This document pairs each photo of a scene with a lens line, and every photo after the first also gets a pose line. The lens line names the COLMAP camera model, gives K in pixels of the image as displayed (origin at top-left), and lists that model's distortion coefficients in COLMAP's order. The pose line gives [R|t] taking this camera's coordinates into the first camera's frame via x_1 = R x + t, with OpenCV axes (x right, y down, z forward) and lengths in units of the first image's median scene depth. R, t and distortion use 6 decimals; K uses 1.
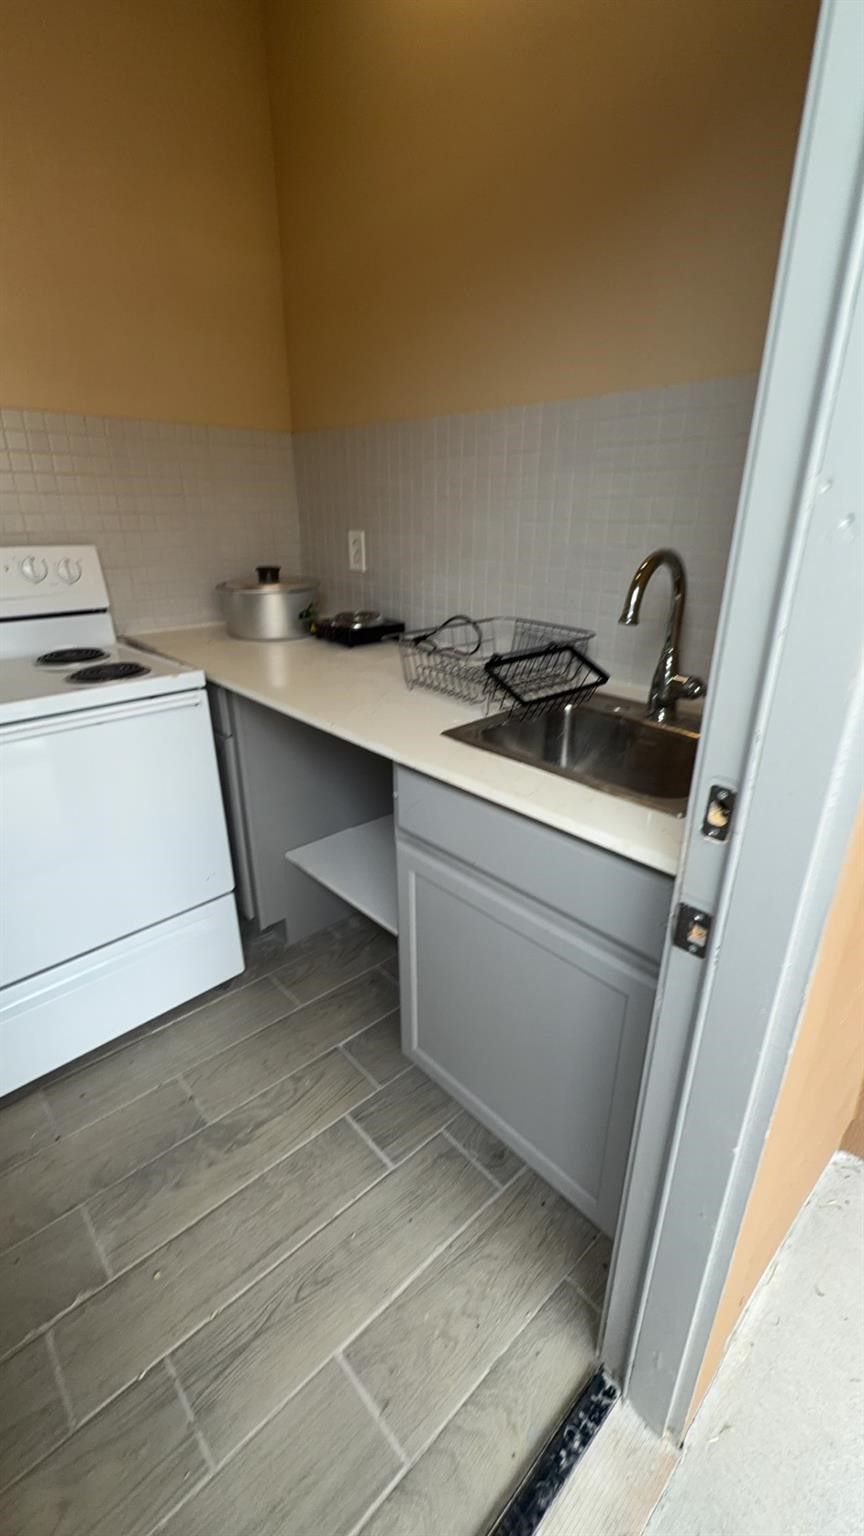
lens RADIAL K [[639.6, 0, 428.4], [0, 639.6, 773.6], [0, 0, 1]] dist [-0.001377, 0.000613]
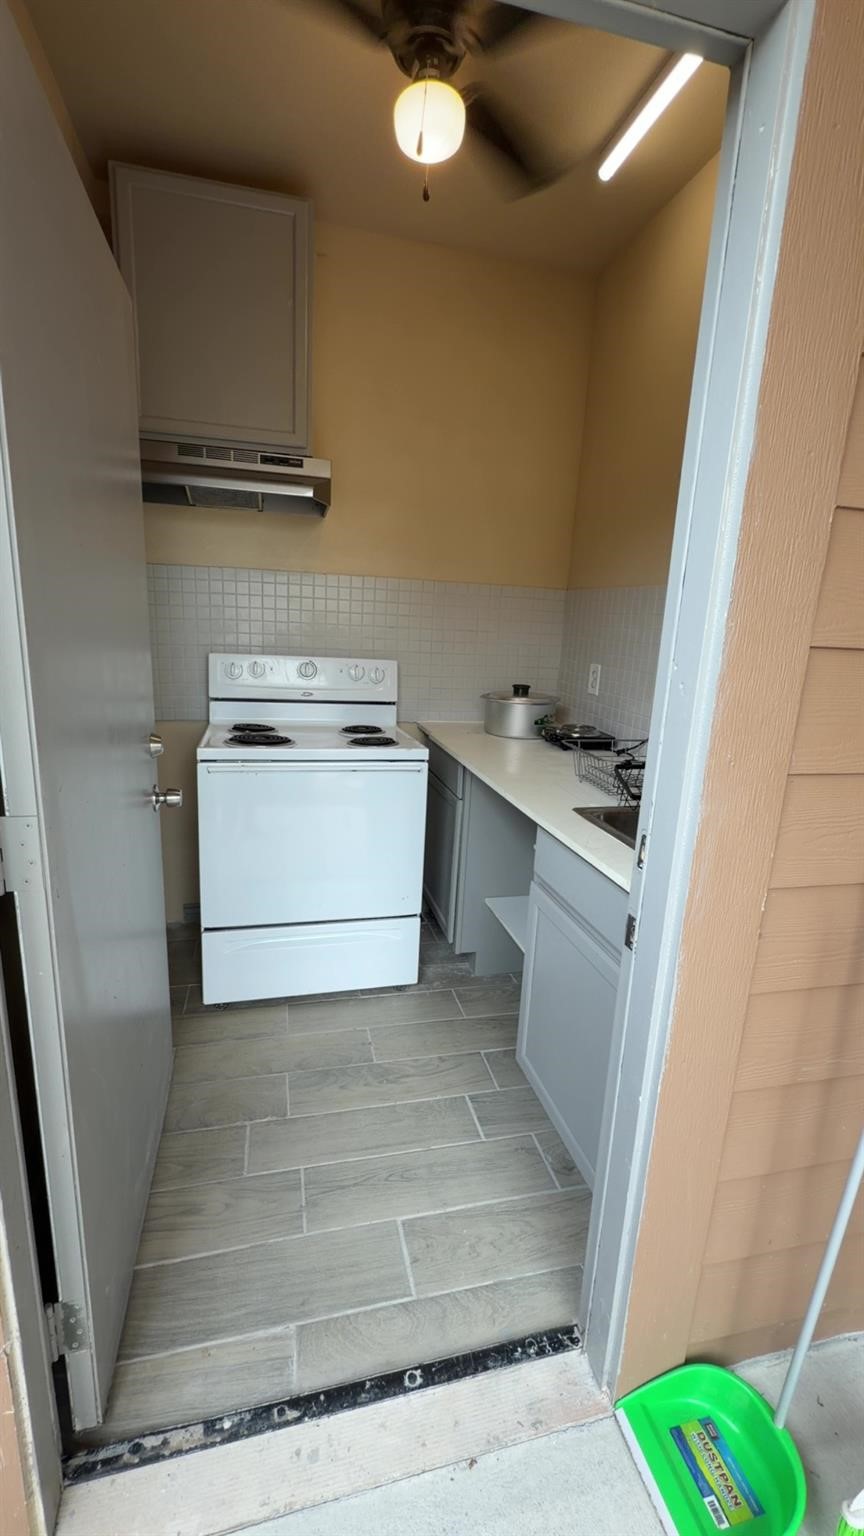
lens RADIAL K [[639.6, 0, 423.7], [0, 639.6, 774.9], [0, 0, 1]] dist [-0.001377, 0.000613]
pose [[0.872573, 0.151267, -0.464472, 0.317606], [-0.229441, 0.966347, -0.116320, 0.087085], [0.431246, 0.208066, 0.877915, -0.318975]]
